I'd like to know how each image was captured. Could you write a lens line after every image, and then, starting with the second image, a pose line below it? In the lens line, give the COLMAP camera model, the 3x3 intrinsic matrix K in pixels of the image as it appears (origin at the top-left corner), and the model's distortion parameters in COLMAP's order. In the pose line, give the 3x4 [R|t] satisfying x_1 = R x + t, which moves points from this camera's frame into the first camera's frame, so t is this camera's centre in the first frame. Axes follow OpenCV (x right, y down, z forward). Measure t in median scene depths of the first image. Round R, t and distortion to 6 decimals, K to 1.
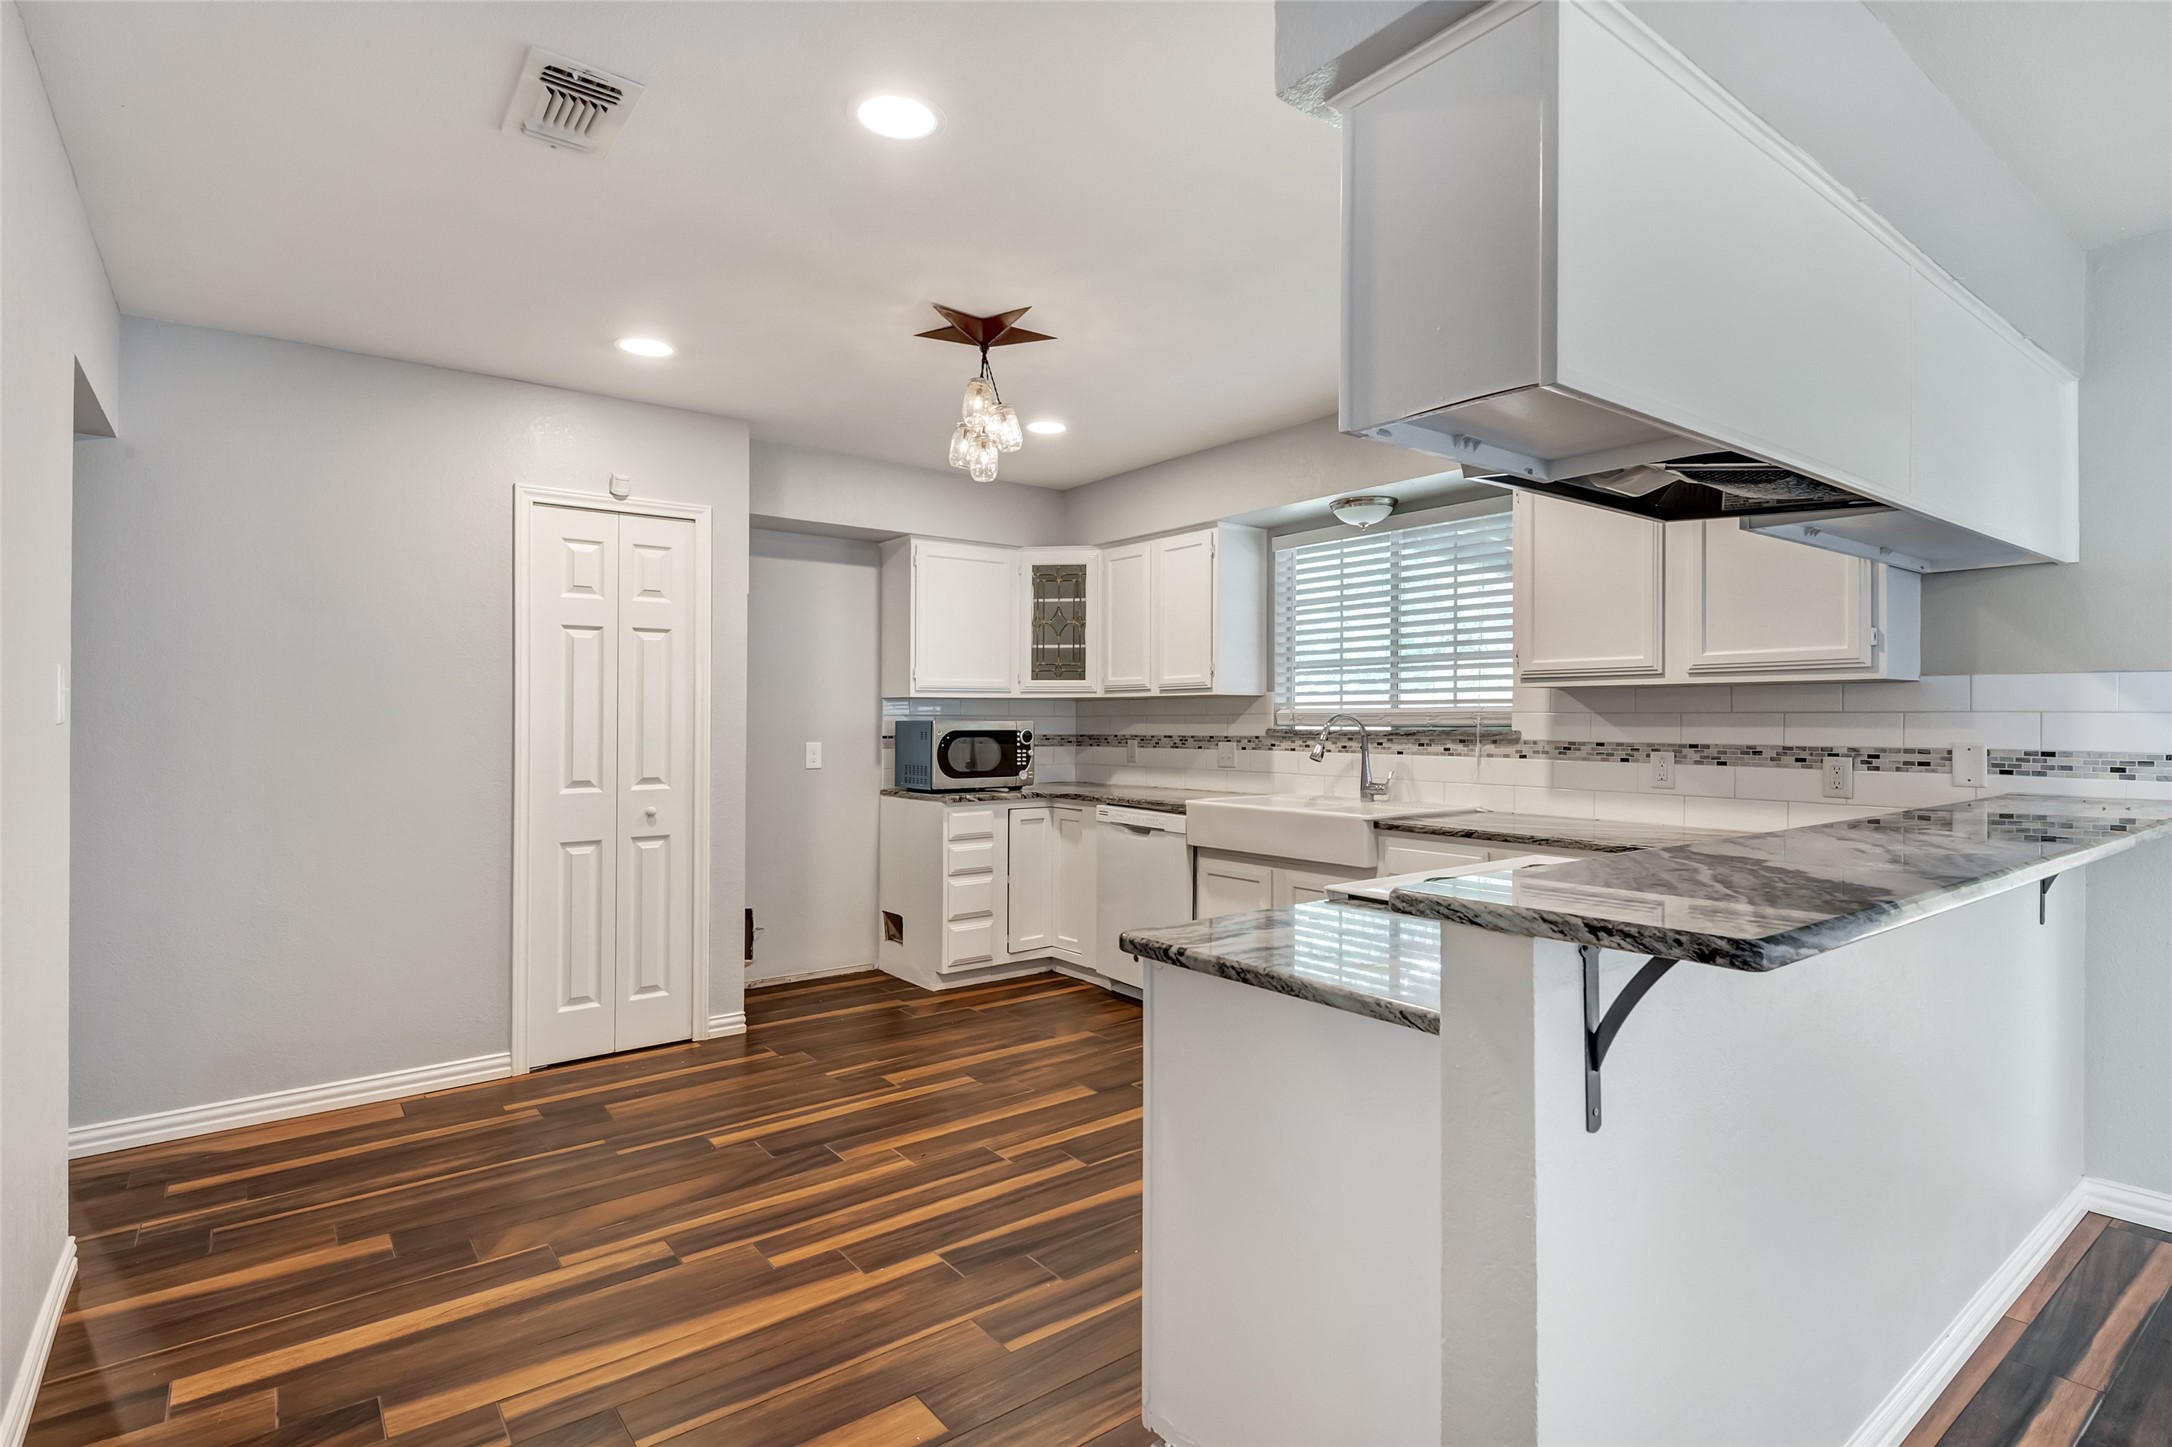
lens RADIAL K [[1079.0, 0, 1098.1], [0, 1079.0, 692.5], [0, 0, 1]] dist [0.004083, 0.000736]
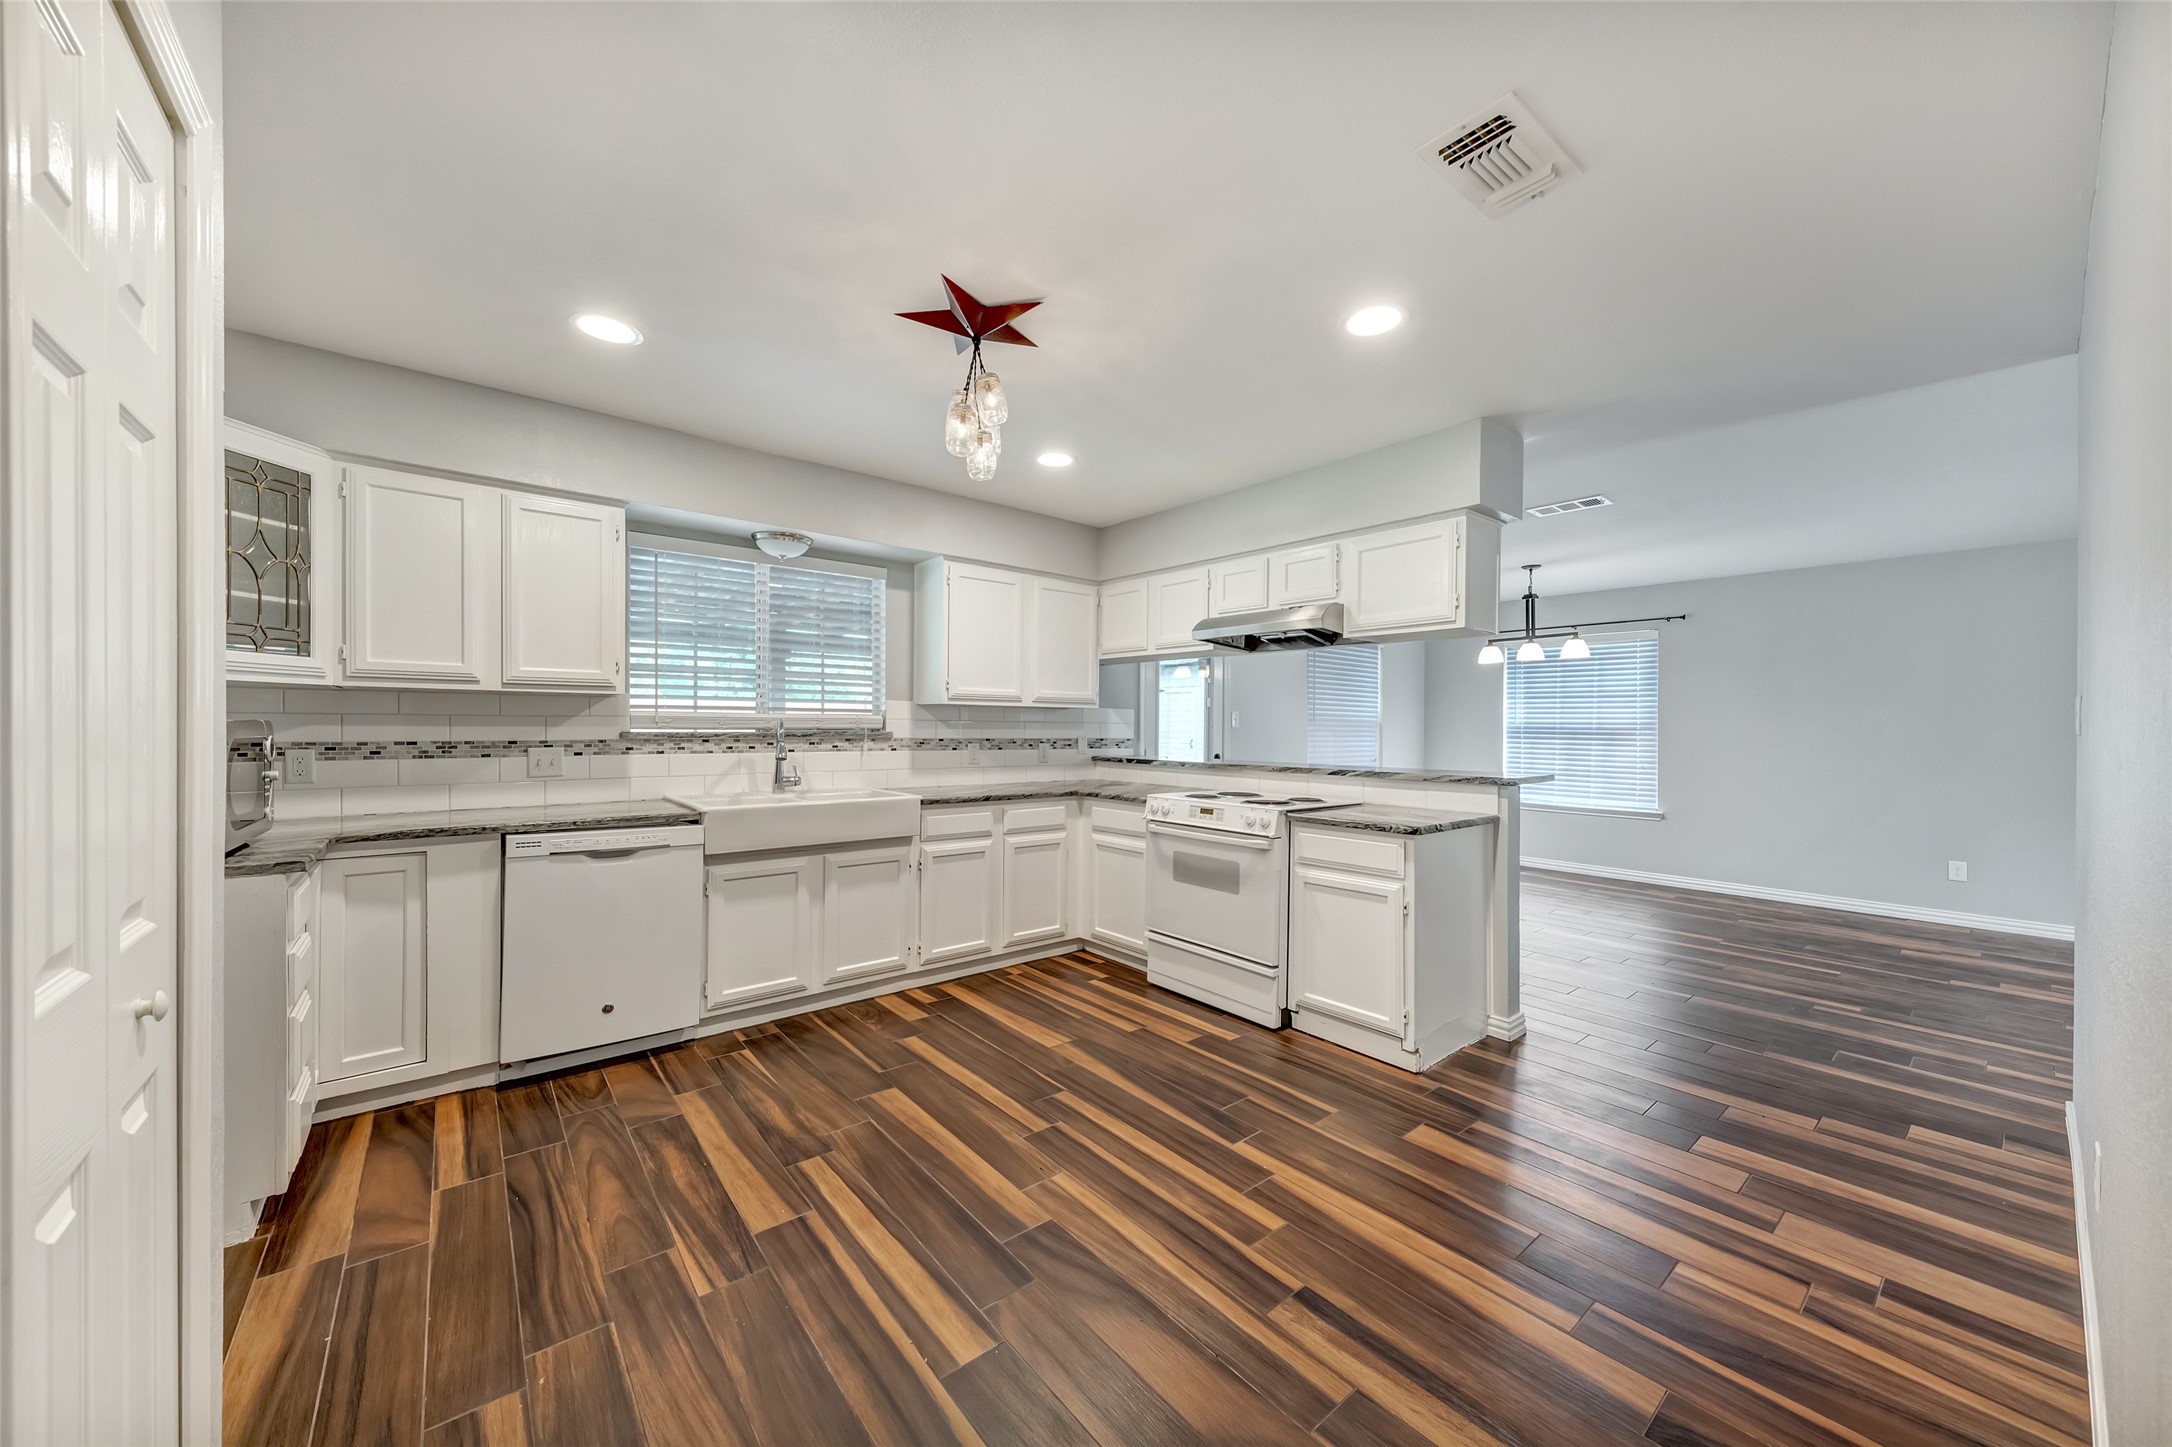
lens RADIAL K [[774.4, 0, 1089.6], [0, 774.4, 726.6], [0, 0, 1]] dist [0.001188, 0.000037]
pose [[-0.027442, 0.001402, 0.999622, -0.598460], [-0.031812, 0.999491, -0.002276, 0.019875], [-0.999117, -0.031863, -0.027383, 0.684877]]
